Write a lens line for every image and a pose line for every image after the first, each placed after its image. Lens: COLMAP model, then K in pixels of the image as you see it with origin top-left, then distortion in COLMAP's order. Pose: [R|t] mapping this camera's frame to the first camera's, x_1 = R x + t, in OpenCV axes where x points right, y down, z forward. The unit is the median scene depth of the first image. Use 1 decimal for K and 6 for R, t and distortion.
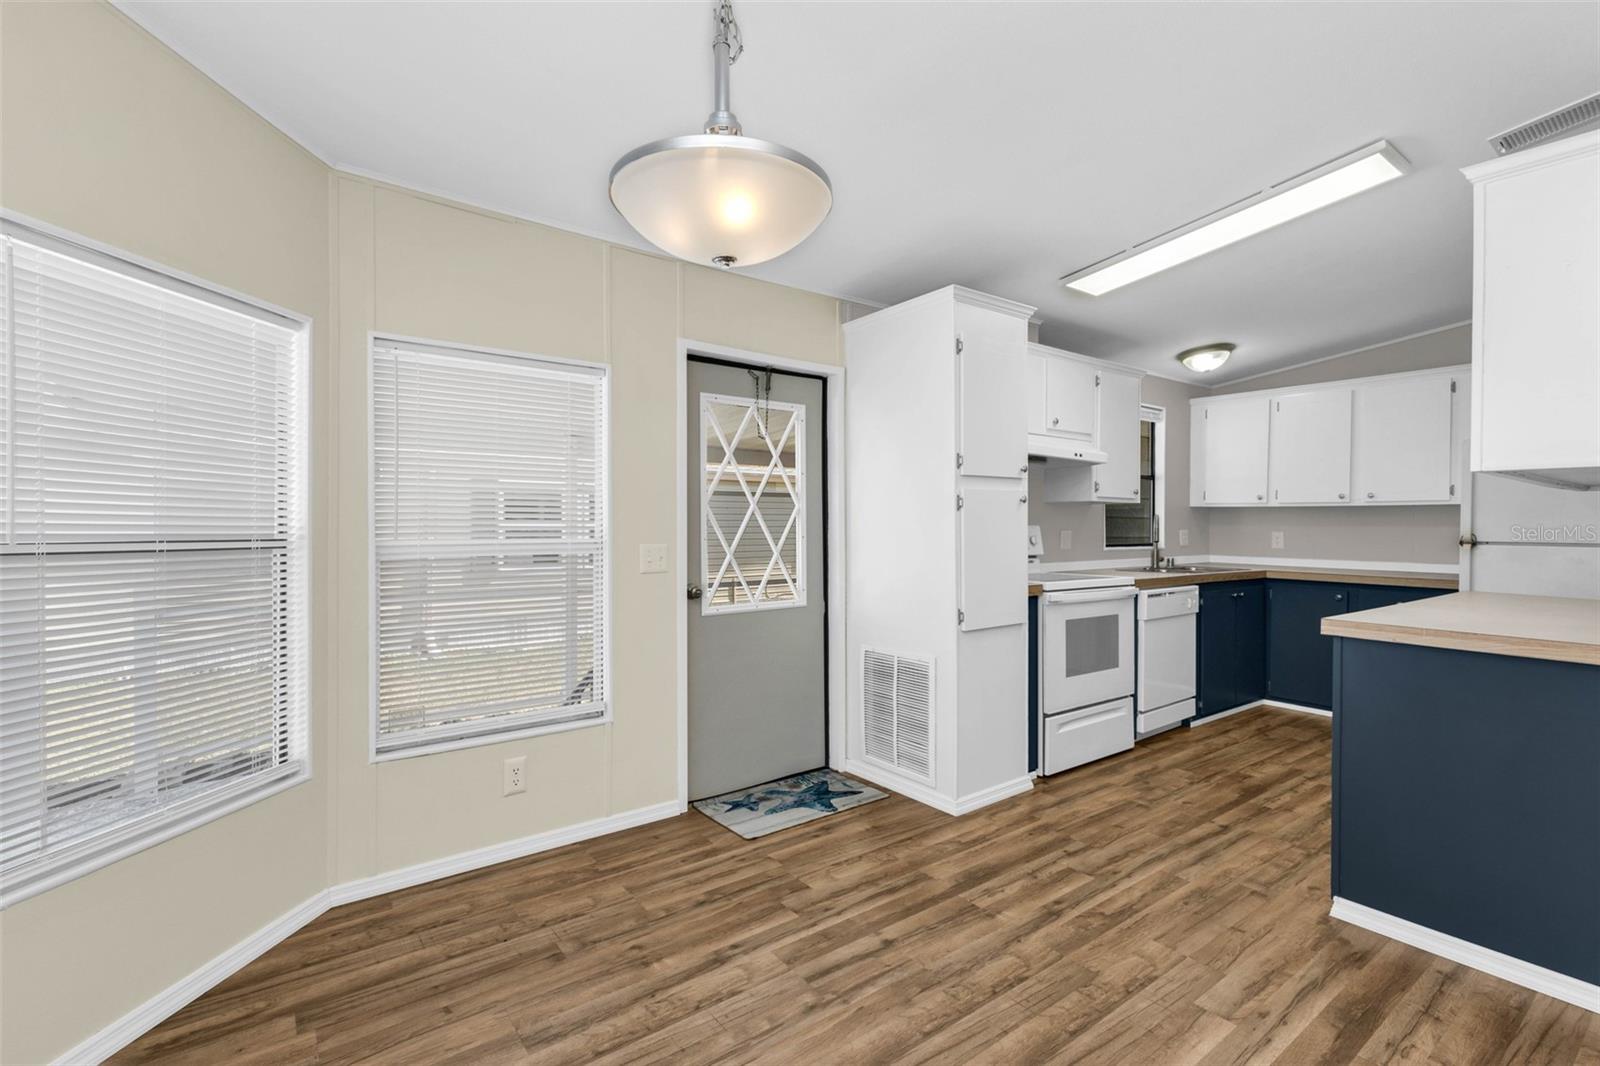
lens RADIAL K [[658.9, 0, 788.1], [0, 658.9, 530.0], [0, 0, 1]] dist [0.001848, -0.000057]
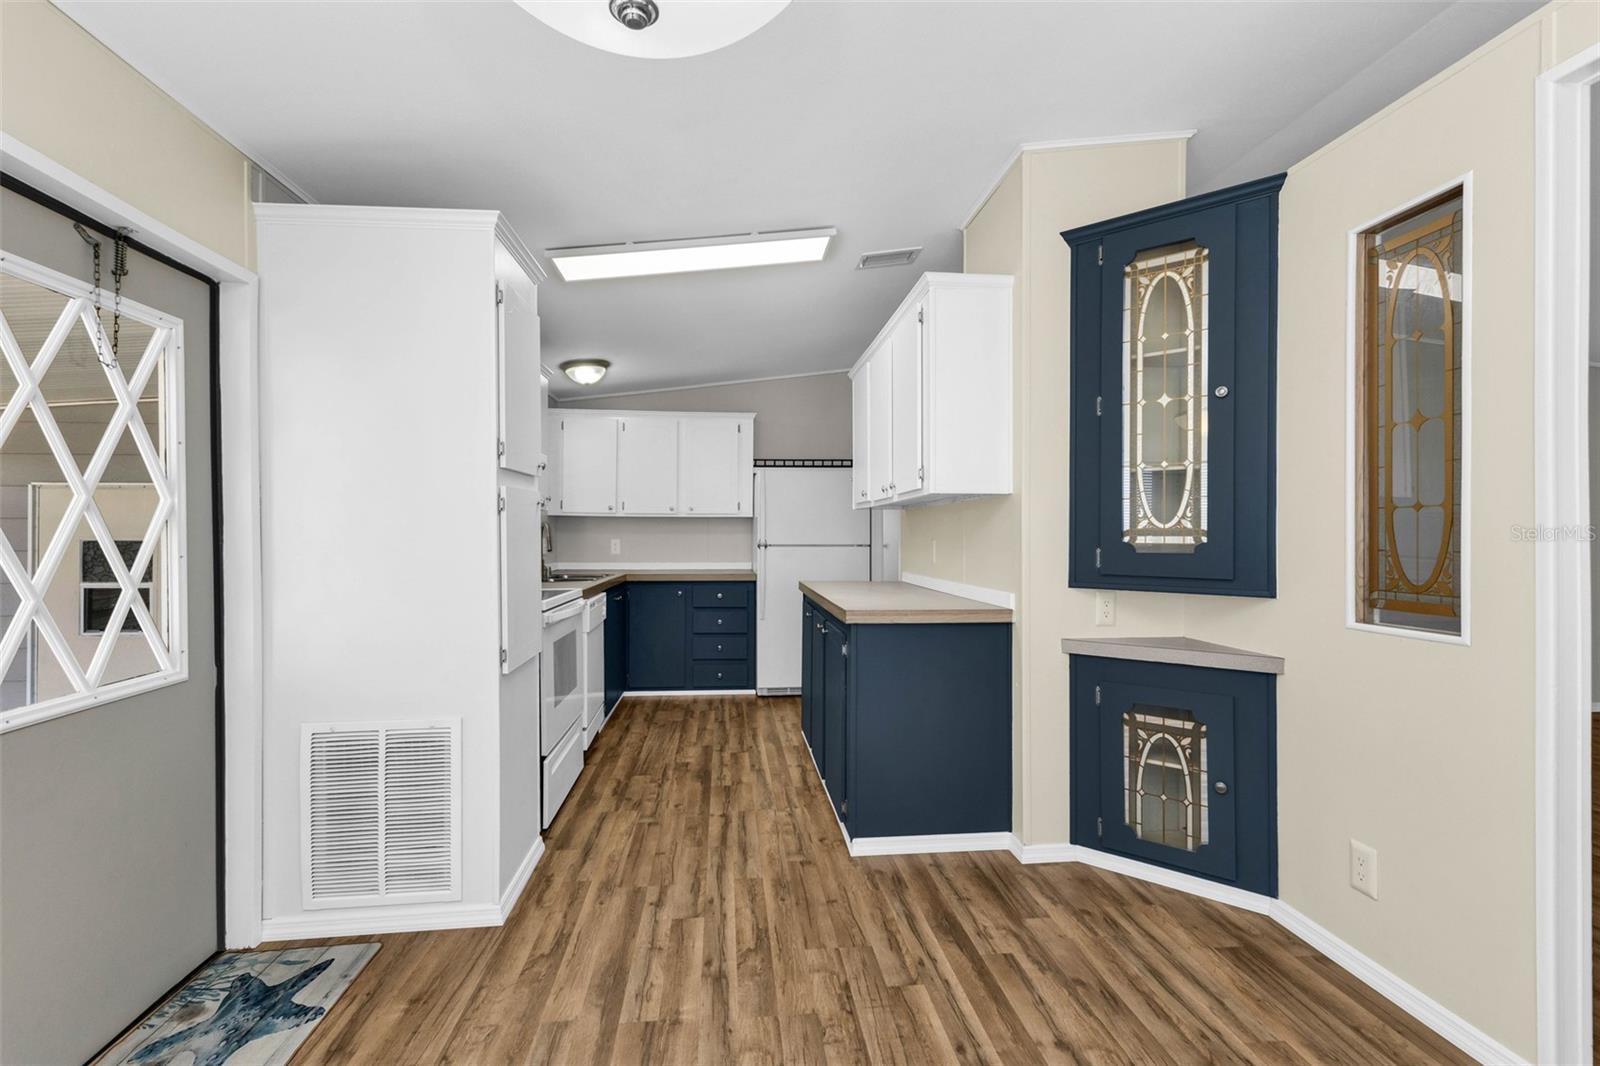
lens RADIAL K [[702.9, 0, 737.6], [0, 702.9, 531.7], [0, 0, 1]] dist [0.005641, -0.000226]
pose [[0.545666, -0.001689, 0.838001, -0.241886], [0.010837, 0.999929, -0.005041, -0.002976], [-0.837933, 0.011833, 0.545645, 0.306843]]
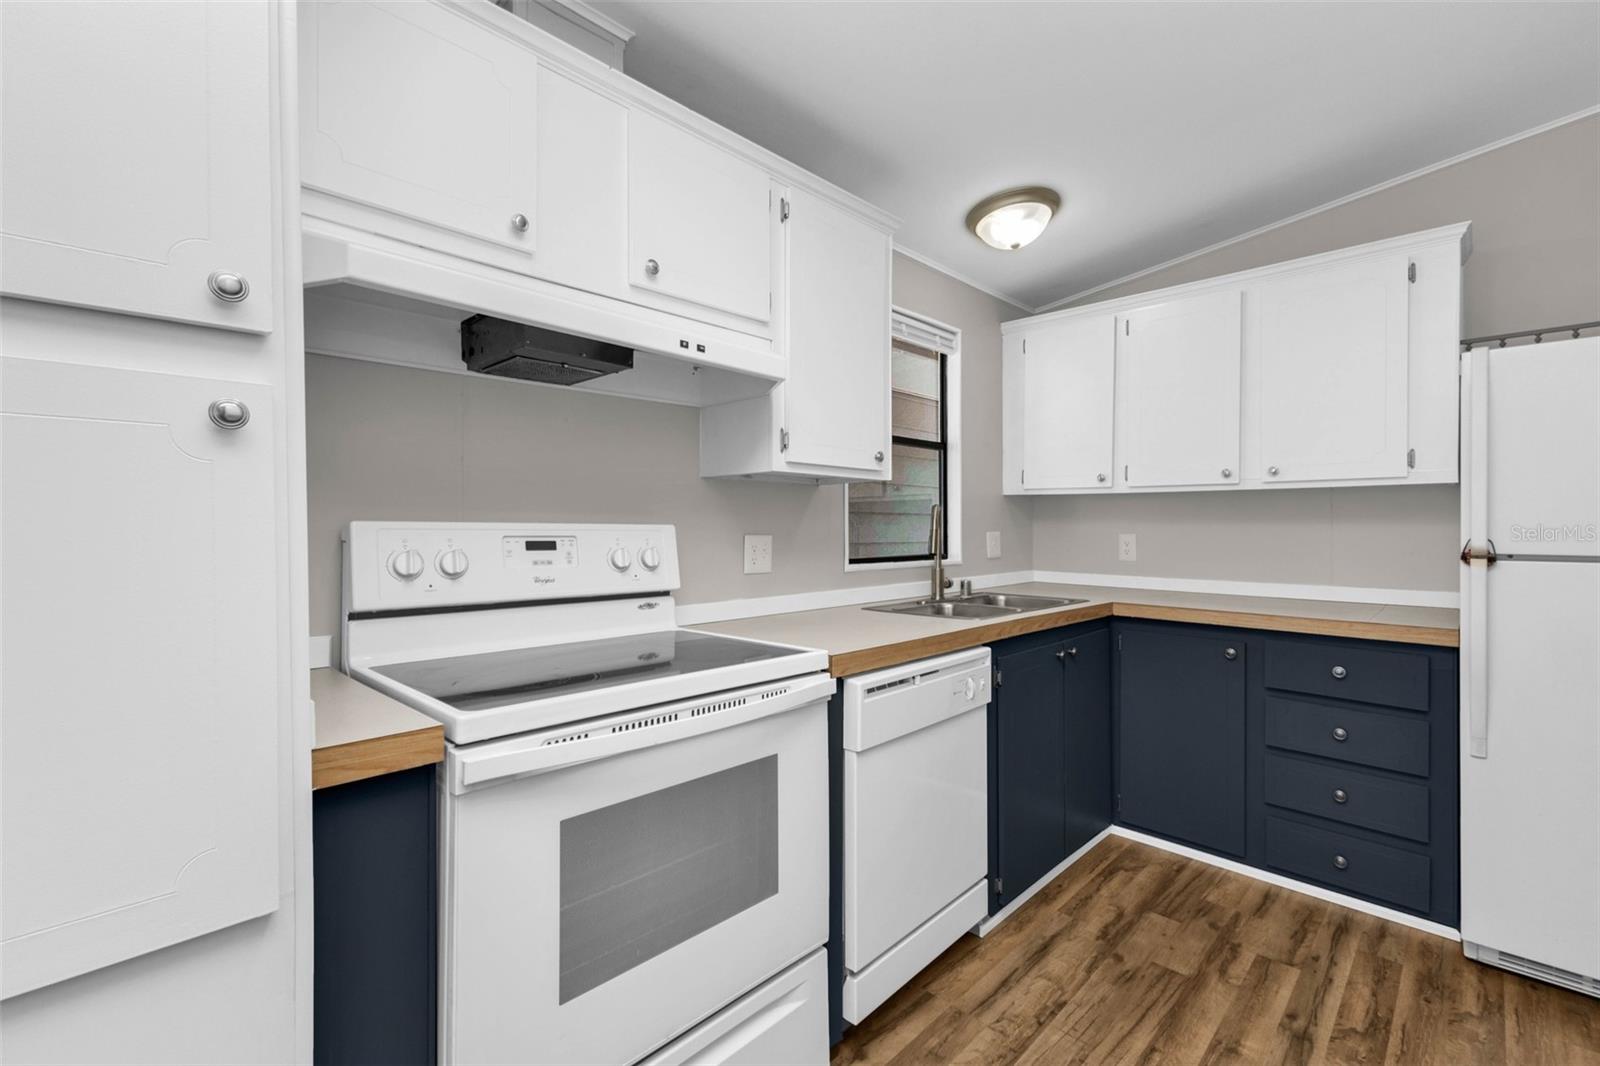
lens RADIAL K [[701.3, 0, 781.7], [0, 701.3, 524.0], [0, 0, 1]] dist [0.001969, 0.000427]
pose [[0.981353, -0.002551, 0.192198, 0.495907], [0.004630, 0.999936, -0.010366, -0.002590], [-0.192160, 0.011063, 0.981301, 0.694842]]
